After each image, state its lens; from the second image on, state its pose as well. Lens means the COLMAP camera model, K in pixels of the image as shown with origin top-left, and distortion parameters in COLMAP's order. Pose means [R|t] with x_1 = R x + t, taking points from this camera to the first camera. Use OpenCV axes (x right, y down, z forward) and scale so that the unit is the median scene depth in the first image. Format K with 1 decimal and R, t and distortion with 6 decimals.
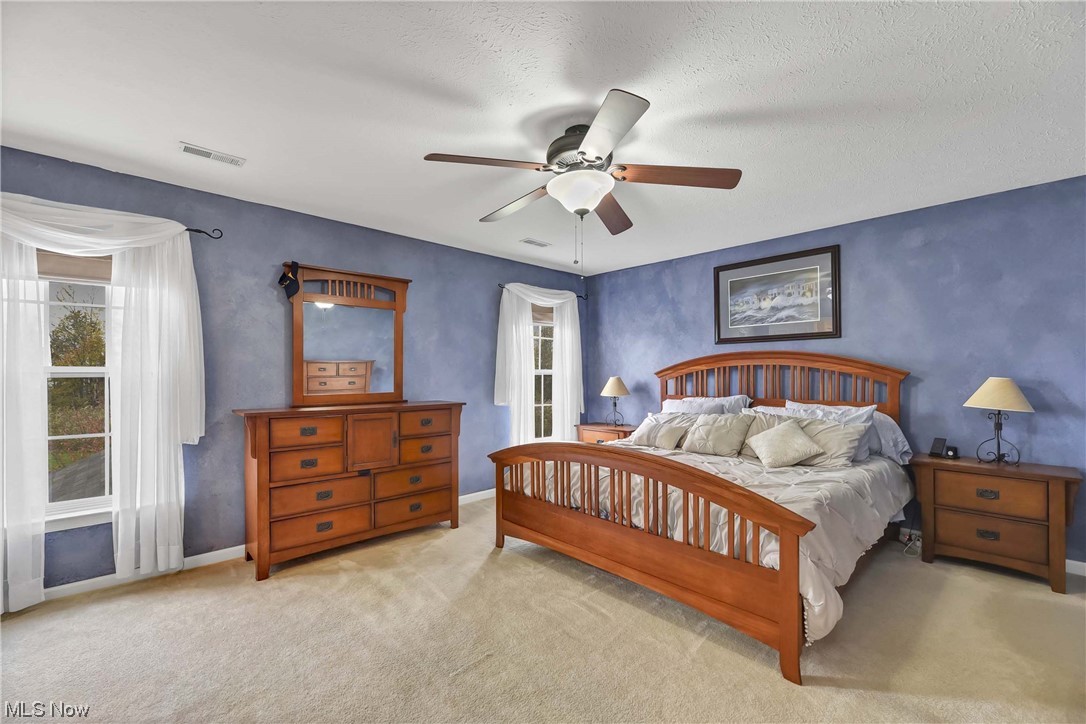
lens RADIAL K [[452.8, 0, 543.0], [0, 452.8, 362.0], [0, 0, 1]] dist [0.000868, 0.000104]
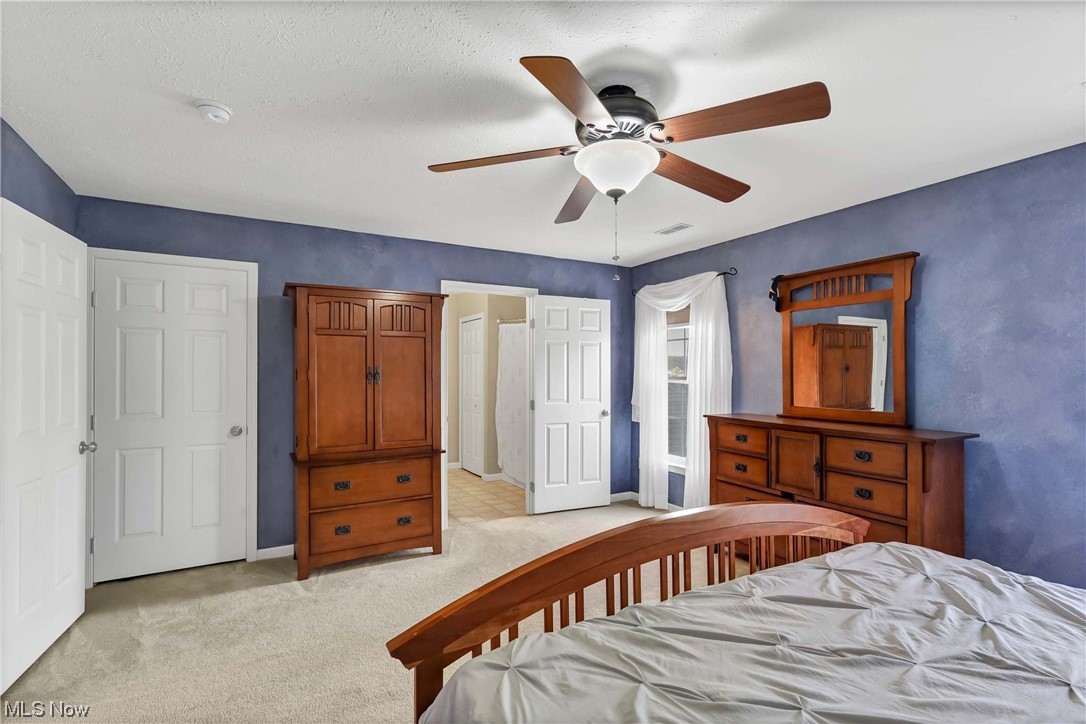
lens RADIAL K [[492.2, 0, 543.0], [0, 492.2, 362.0], [0, 0, 1]] dist [0.000017, 0.000020]
pose [[-0.235911, -0.019927, -0.971570, 0.735525], [0.020684, 0.999460, -0.025522, -0.008162], [0.971554, -0.026117, -0.235372, 0.817077]]
